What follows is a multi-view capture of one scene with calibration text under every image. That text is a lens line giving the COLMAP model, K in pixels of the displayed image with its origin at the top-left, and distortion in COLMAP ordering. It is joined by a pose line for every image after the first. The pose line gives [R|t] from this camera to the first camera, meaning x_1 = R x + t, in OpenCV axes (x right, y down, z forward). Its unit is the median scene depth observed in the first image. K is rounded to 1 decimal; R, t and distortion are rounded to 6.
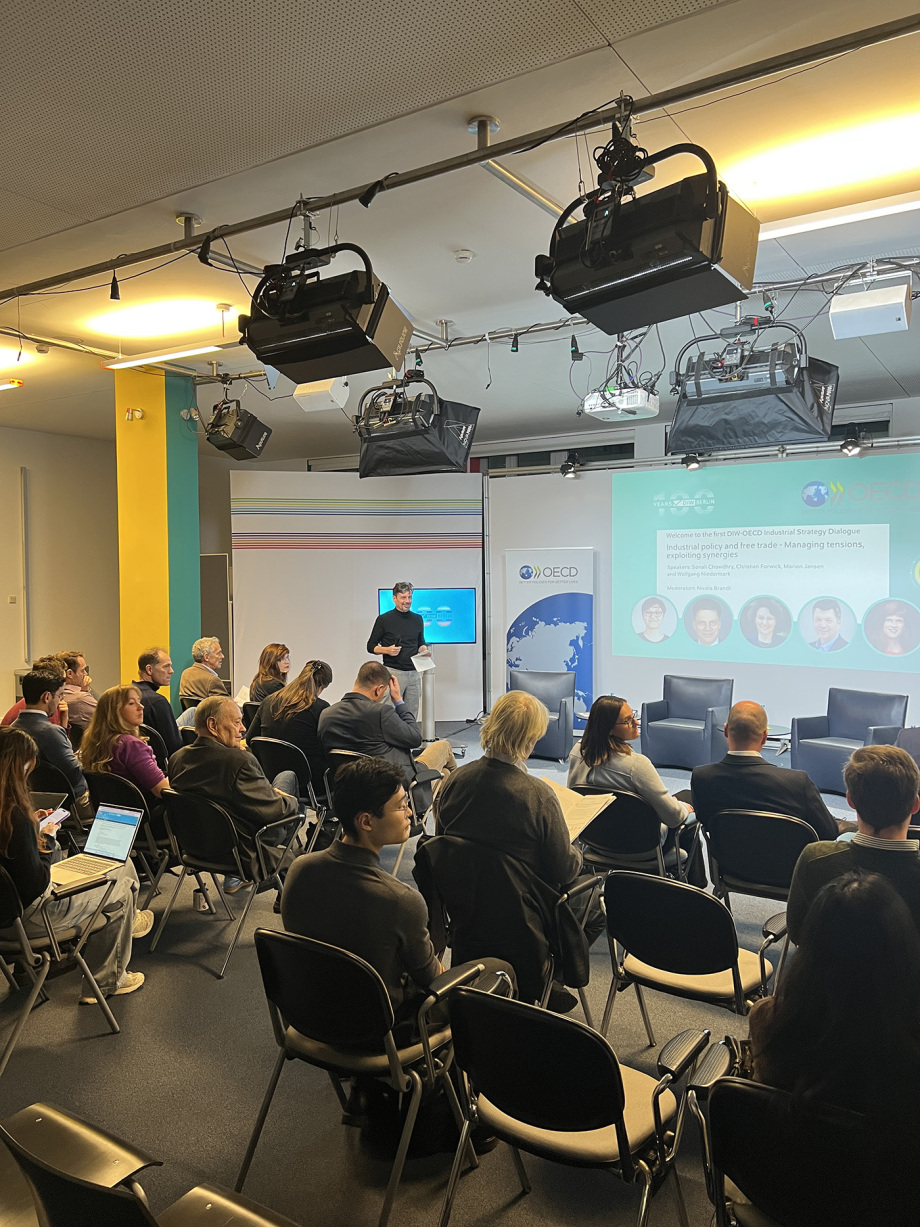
lens RADIAL K [[937.1, 0, 452.9], [0, 937.1, 610.8], [0, 0, 1]] dist [0.065228, -0.088234]
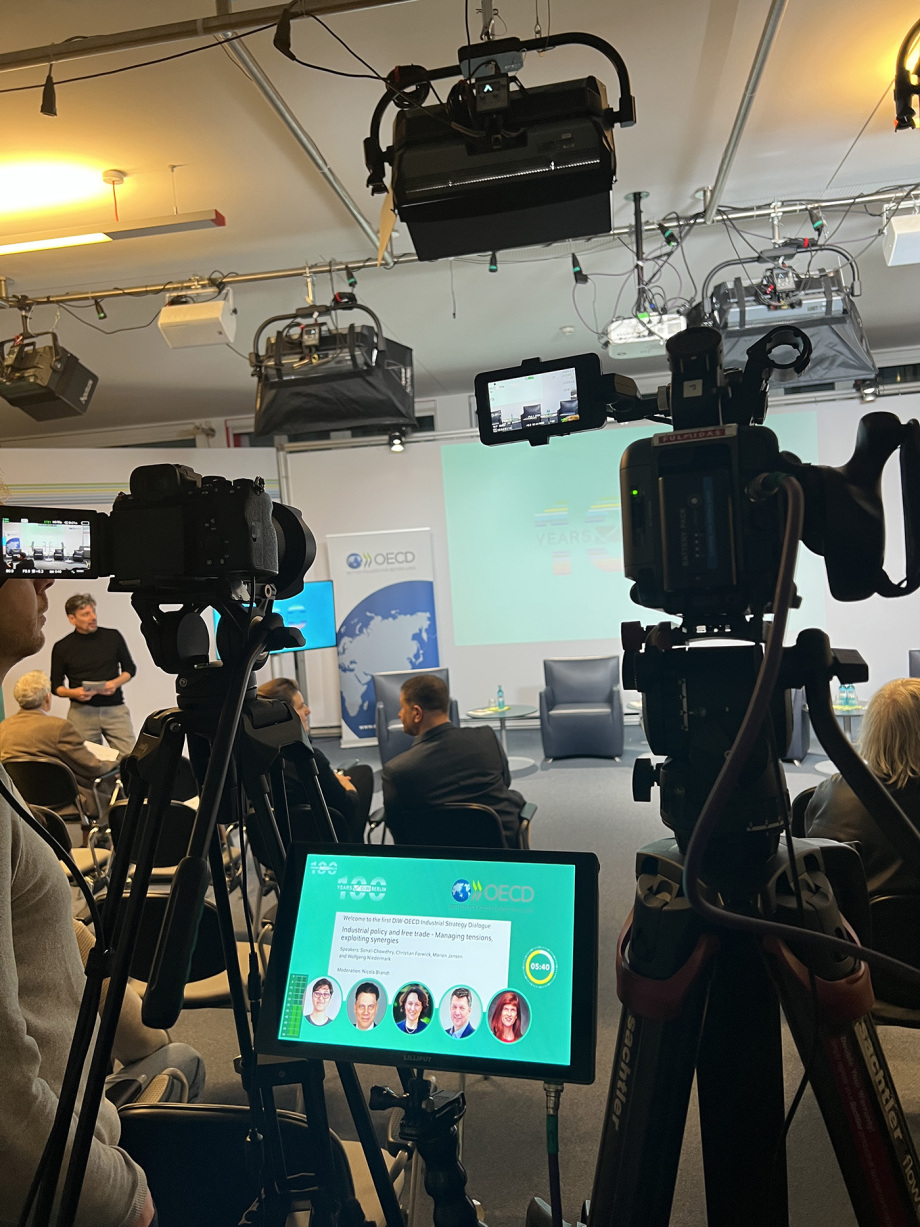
lens RADIAL K [[937.1, 0, 471.0], [0, 937.1, 613.9], [0, 0, 1]] dist [0.065228, -0.088234]
pose [[0.903841, -0.085906, 0.419155, -0.349928], [0.085451, 0.996144, 0.019897, -0.000984], [-0.419248, 0.017833, 0.907696, 0.307438]]
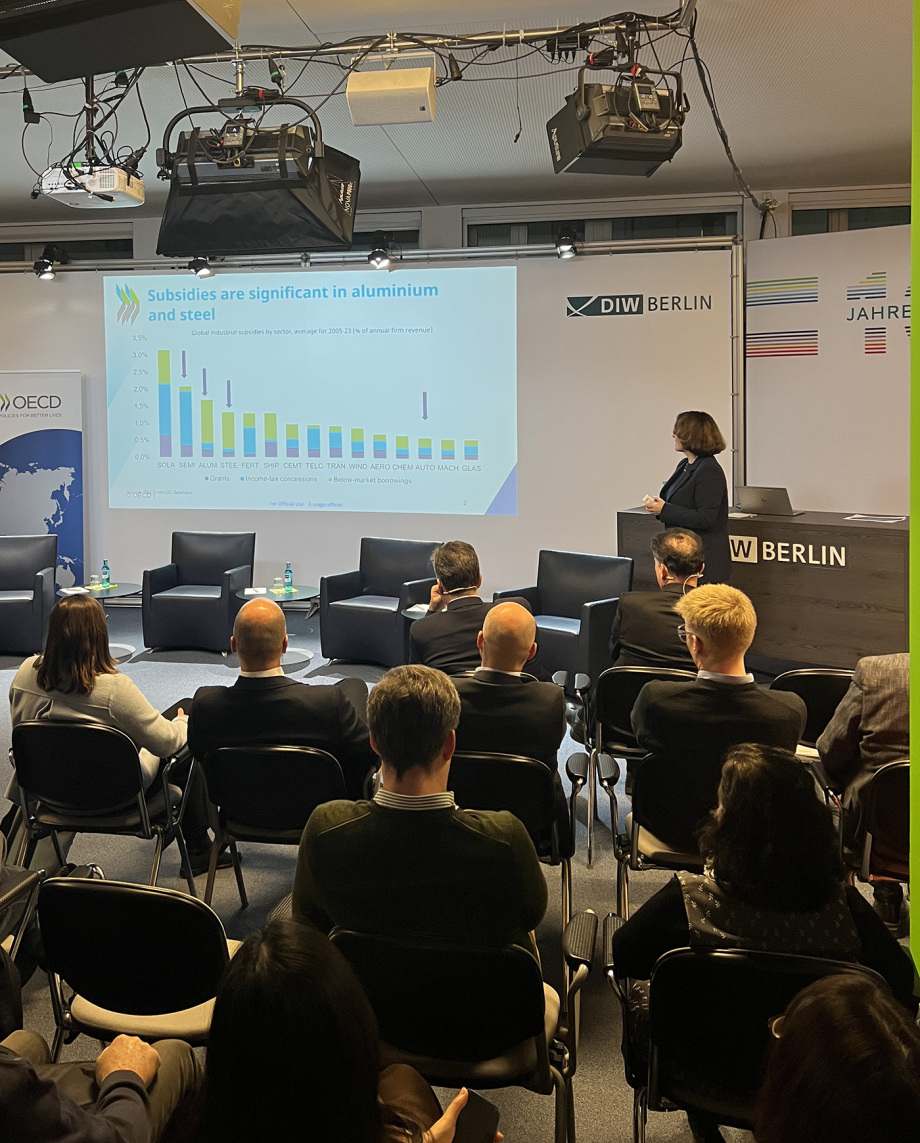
lens RADIAL K [[1103.5, 0, 389.5], [0, 1103.5, 433.7], [0, 0, 1]] dist [0.046119, 0.000000]
pose [[0.921503, -0.018784, 0.387916, 0.050618], [0.020435, 0.999791, -0.000130, -0.018185], [-0.387833, 0.008047, 0.921695, 0.097961]]
